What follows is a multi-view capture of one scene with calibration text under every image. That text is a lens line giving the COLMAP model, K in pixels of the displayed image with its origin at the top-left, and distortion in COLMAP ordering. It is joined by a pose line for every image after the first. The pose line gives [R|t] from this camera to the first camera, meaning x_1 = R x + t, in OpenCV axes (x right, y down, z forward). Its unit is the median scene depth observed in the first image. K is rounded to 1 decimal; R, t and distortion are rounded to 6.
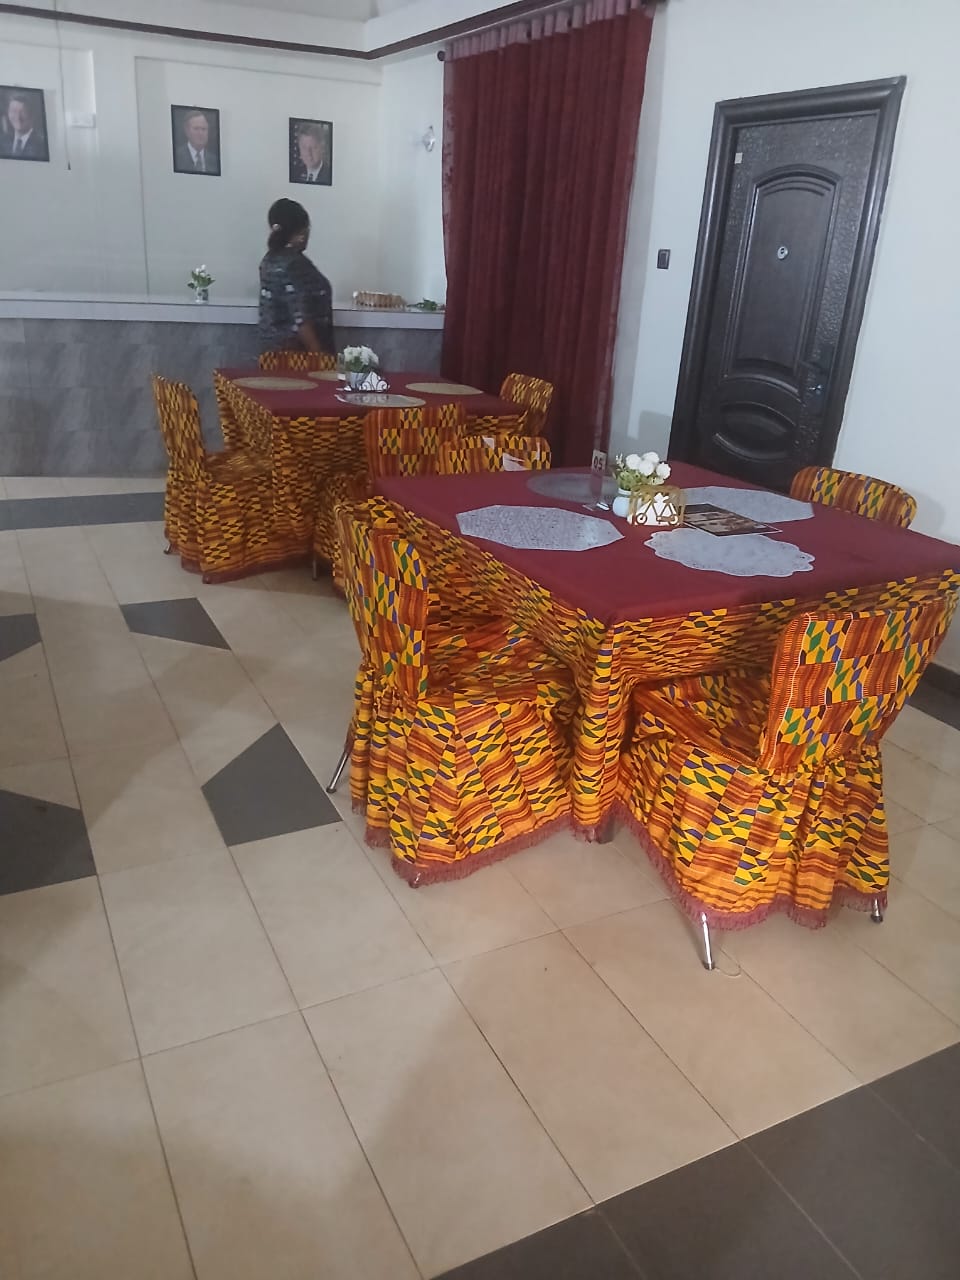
lens RADIAL K [[964.7, 0, 480.0], [0, 964.7, 640.0], [0, 0, 1]] dist [0.131534, -0.230800]
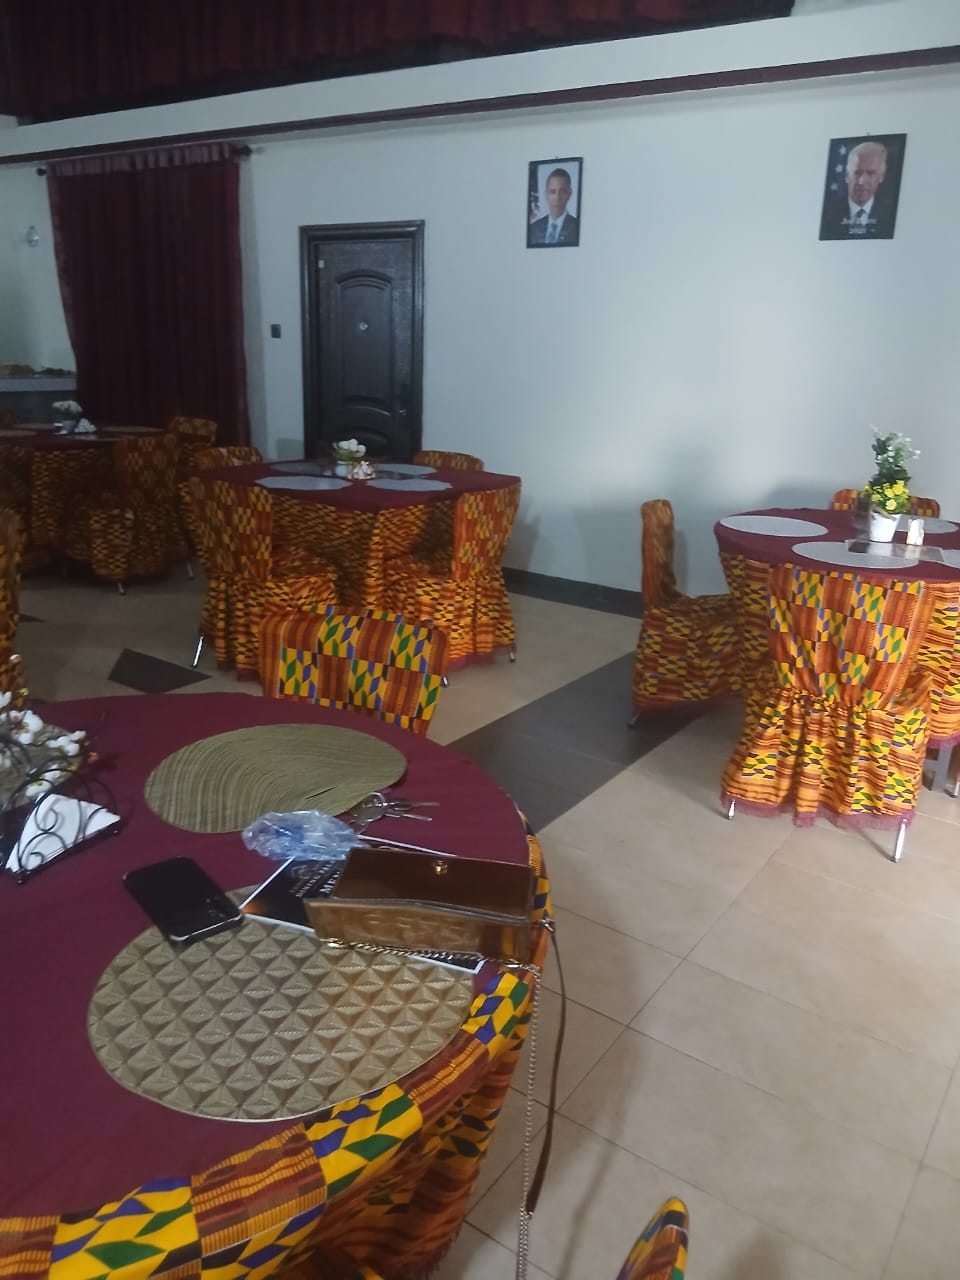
lens RADIAL K [[964.7, 0, 480.0], [0, 964.7, 640.0], [0, 0, 1]] dist [0.131534, -0.230800]
pose [[0.884925, -0.163680, 0.436023, -0.513175], [0.189704, 0.981703, -0.016487, 0.273022], [-0.425346, 0.097305, 0.899785, -0.751037]]
